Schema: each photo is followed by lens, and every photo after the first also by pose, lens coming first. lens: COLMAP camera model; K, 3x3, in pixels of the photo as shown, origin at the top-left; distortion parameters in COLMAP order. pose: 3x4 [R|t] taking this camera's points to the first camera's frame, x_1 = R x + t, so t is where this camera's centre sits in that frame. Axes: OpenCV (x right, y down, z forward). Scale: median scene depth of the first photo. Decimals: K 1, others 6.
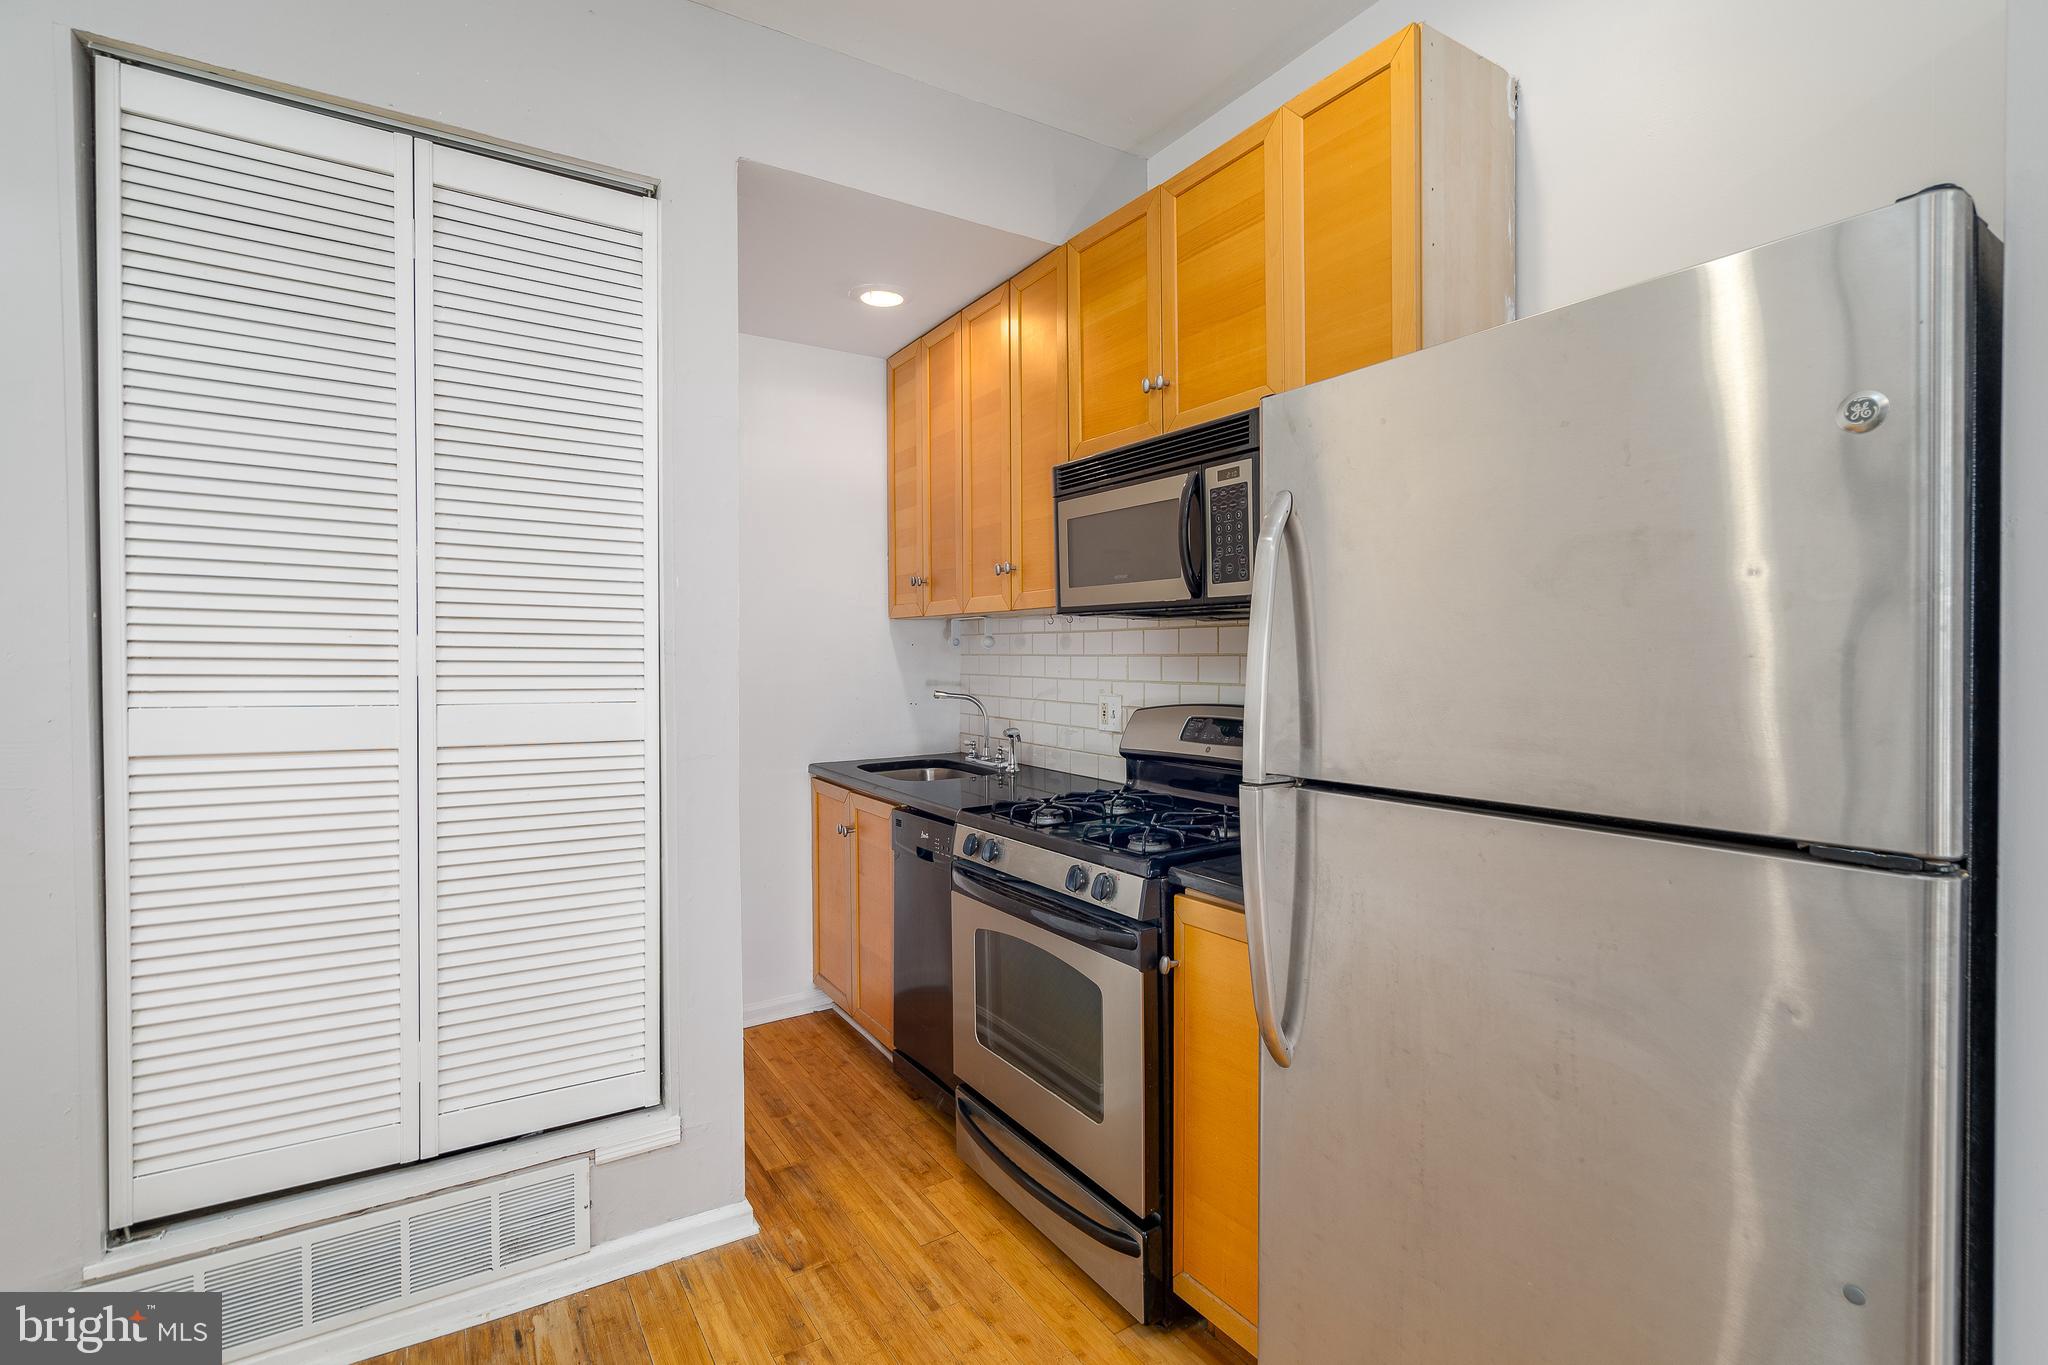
lens RADIAL K [[967.2, 0, 1101.4], [0, 967.2, 671.7], [0, 0, 1]] dist [-0.001595, 0.004315]
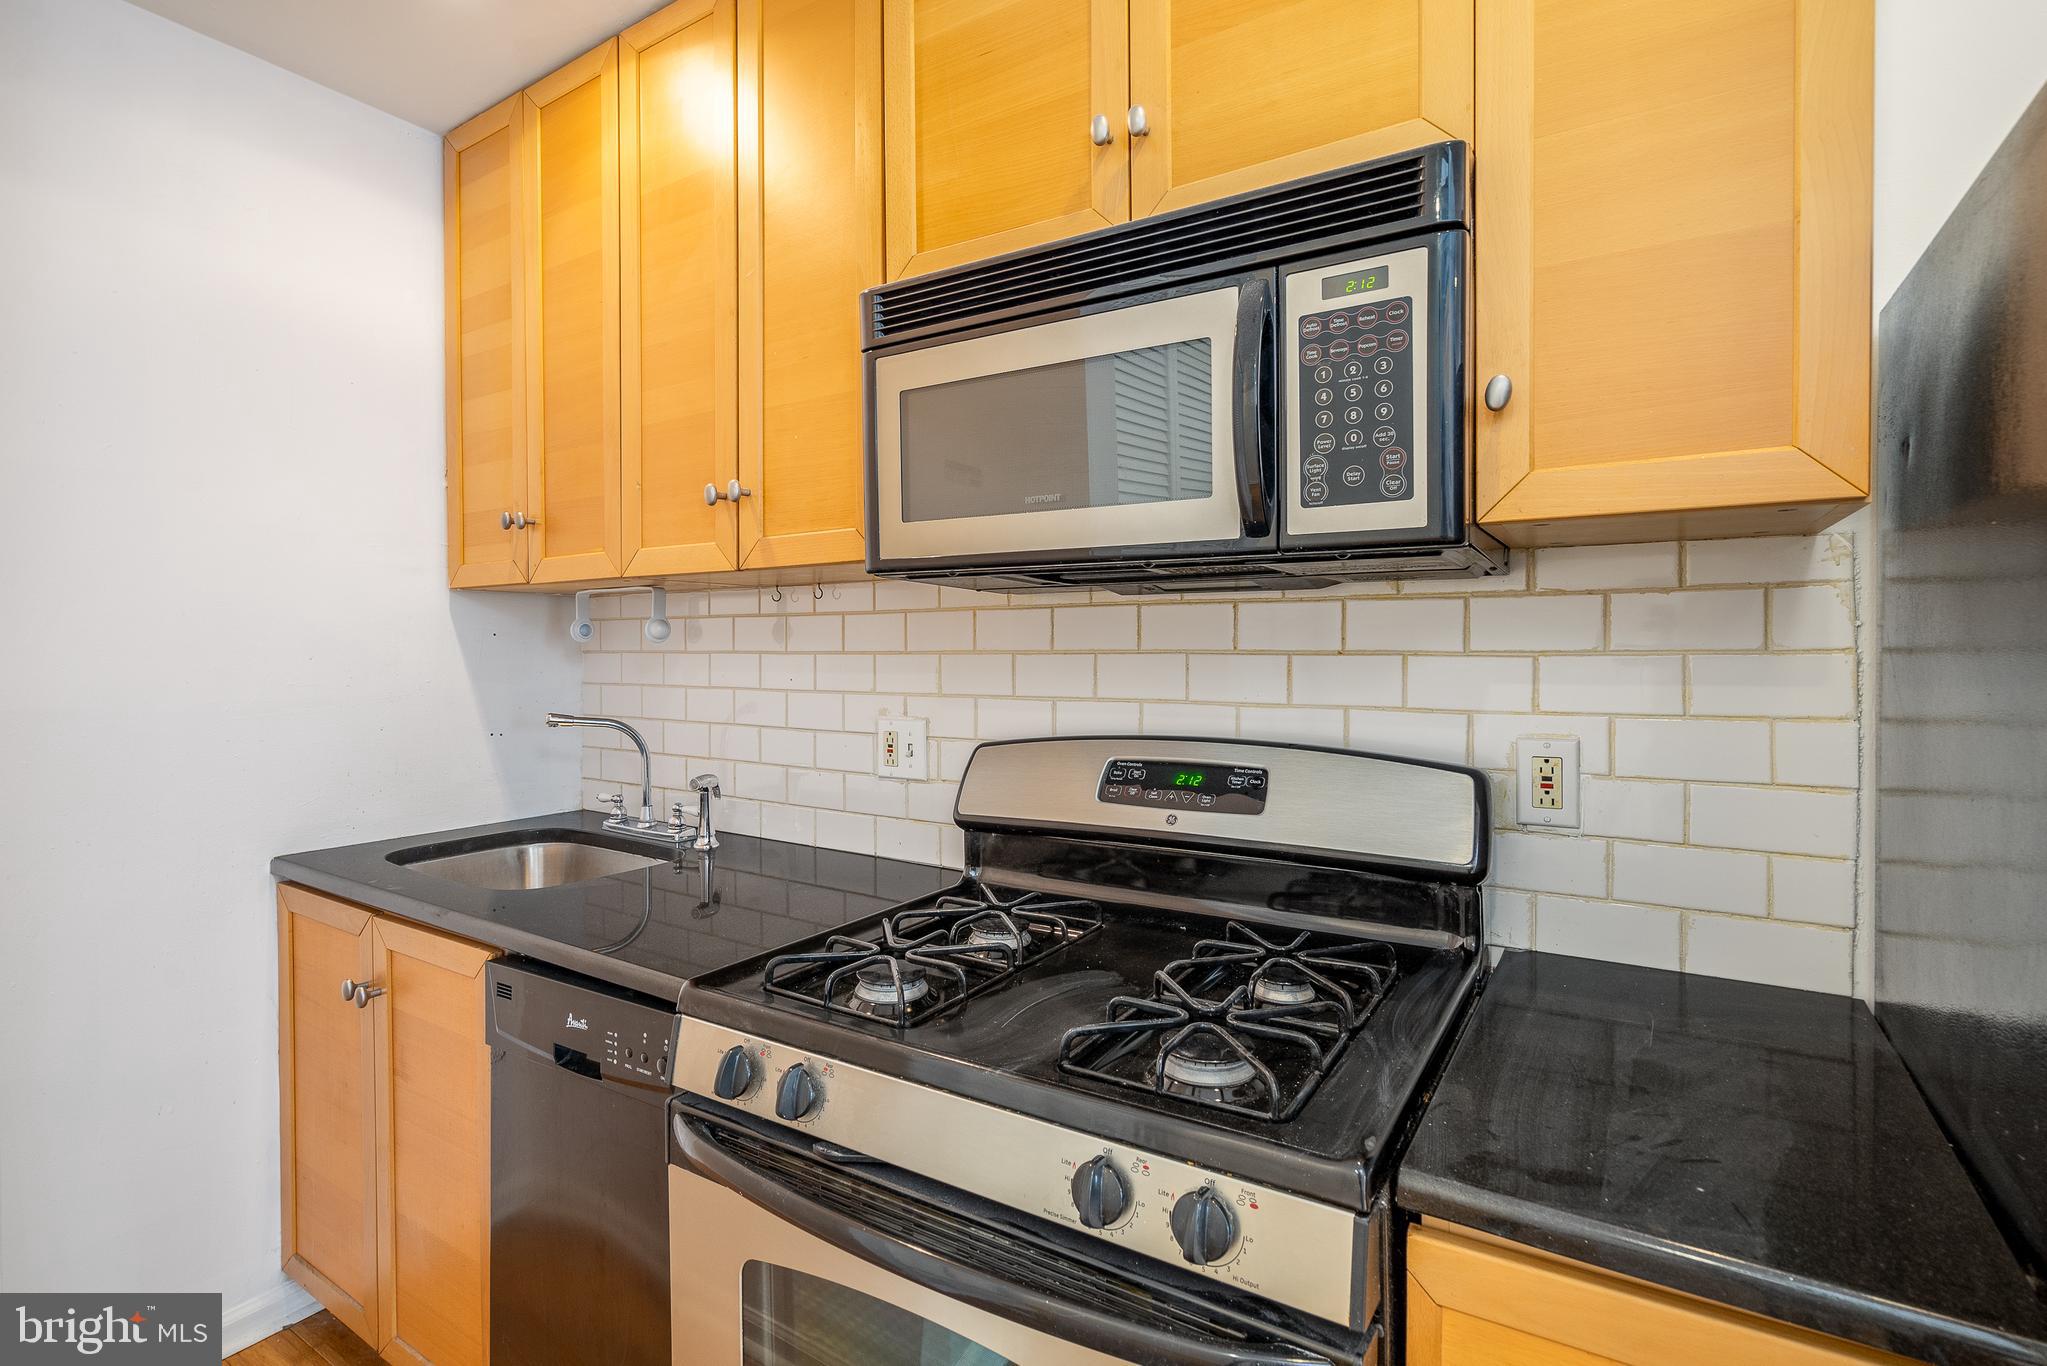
lens RADIAL K [[944.2, 0, 1086.4], [0, 944.2, 664.0], [0, 0, 1]] dist [-0.002143, 0.000445]
pose [[0.912617, -0.002114, 0.408810, -0.178978], [0.005117, 0.999967, -0.006252, -0.007607], [-0.408783, 0.007797, 0.912598, 0.582070]]
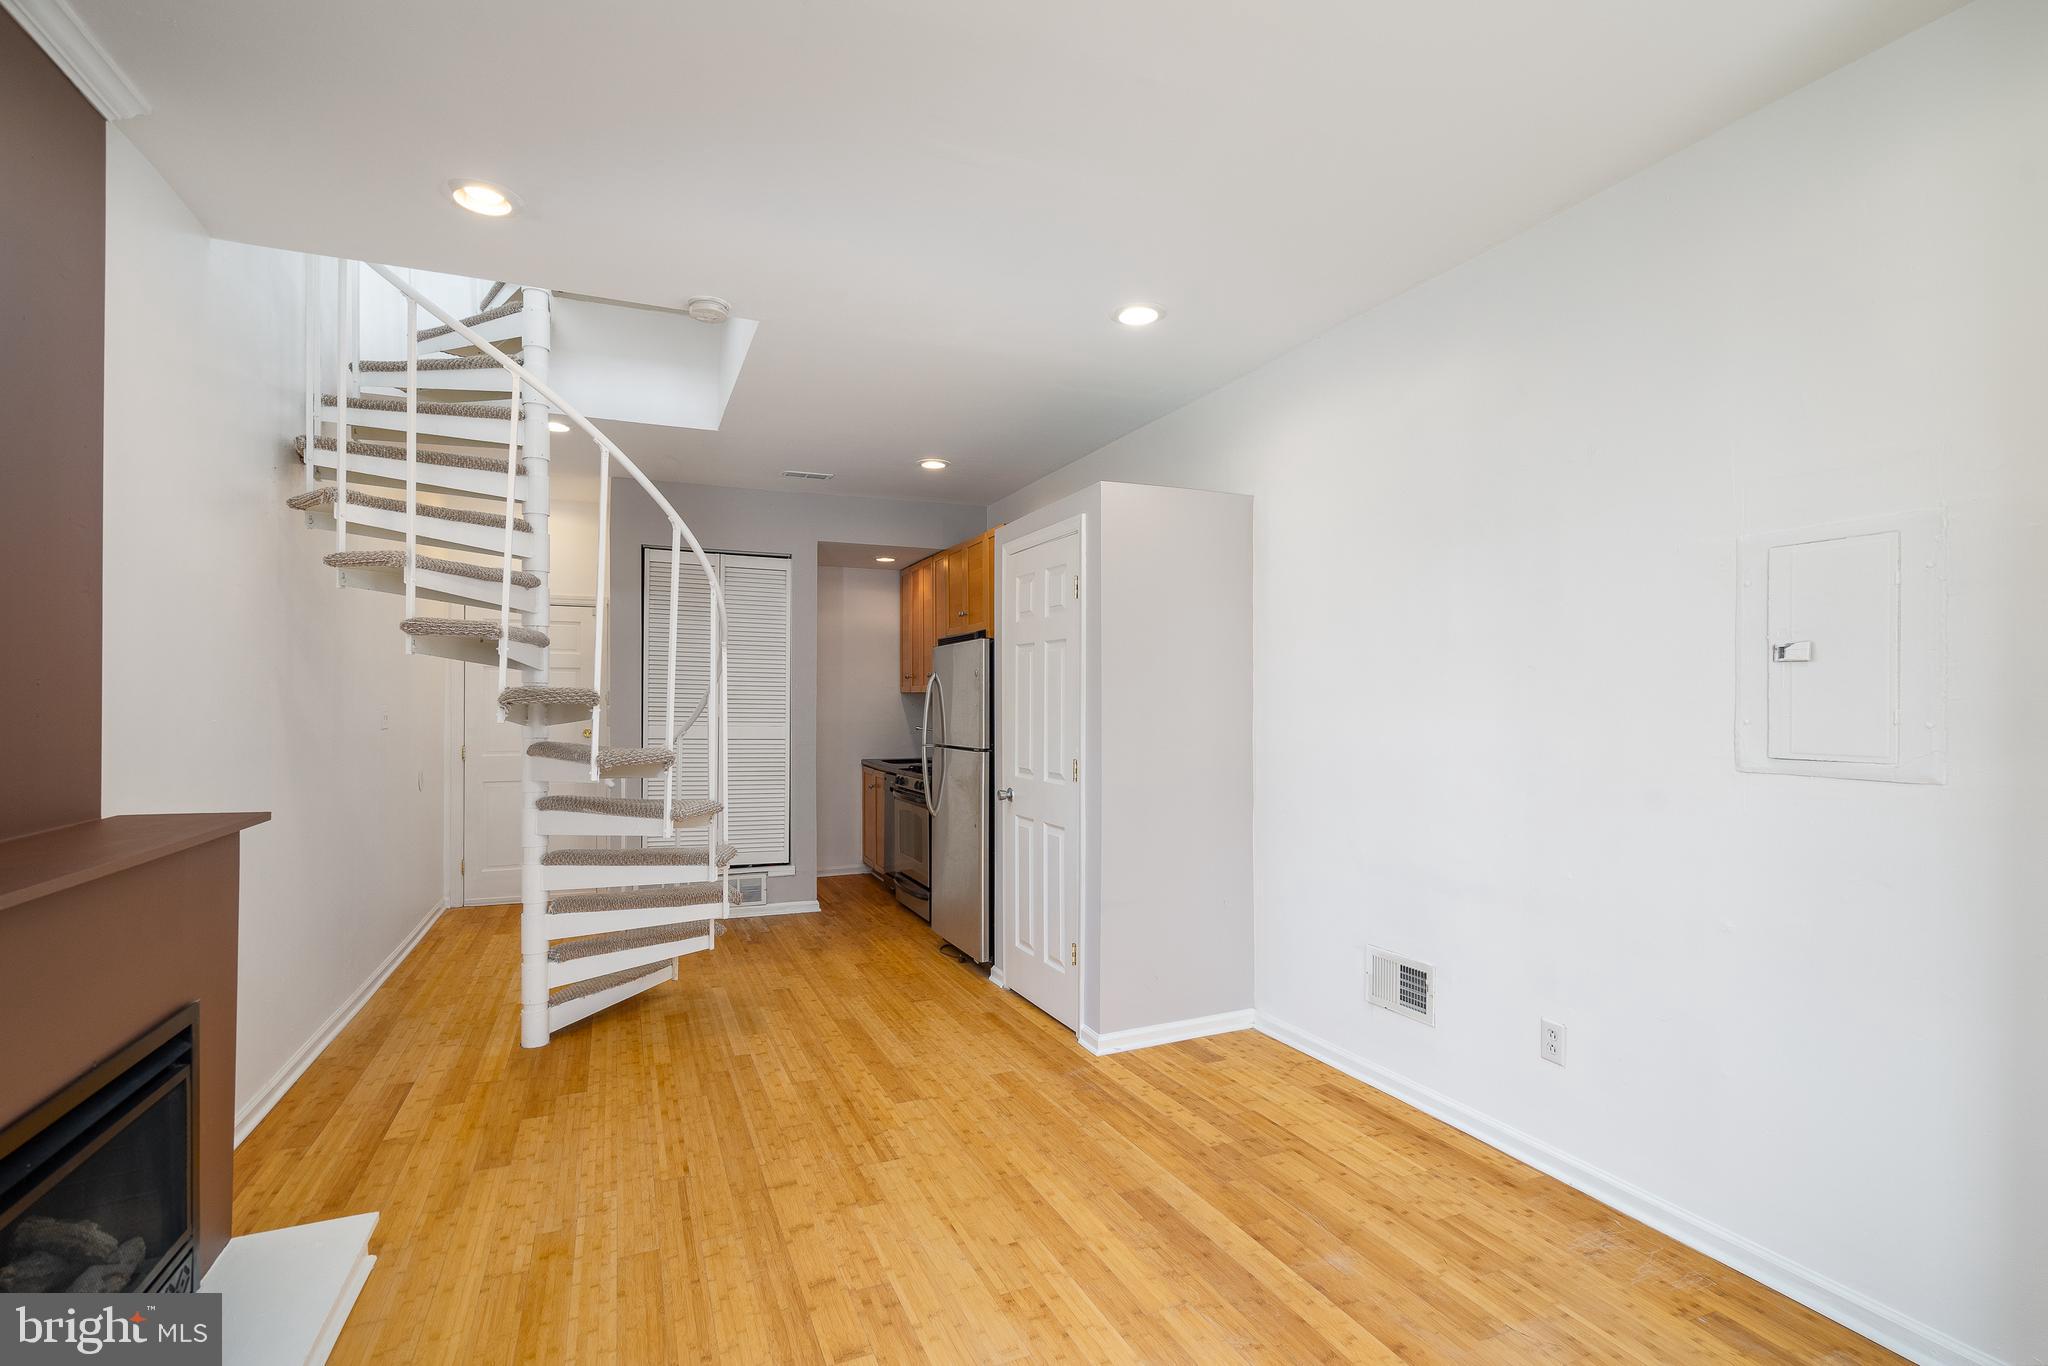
lens RADIAL K [[986.6, 0, 1096.4], [0, 986.6, 699.9], [0, 0, 1]] dist [-0.000412, -0.000242]
pose [[0.986794, 0.005156, -0.161900, 0.960015], [-0.008270, 0.999793, -0.018568, -0.002498], [0.161771, 0.019661, 0.986633, -1.837903]]
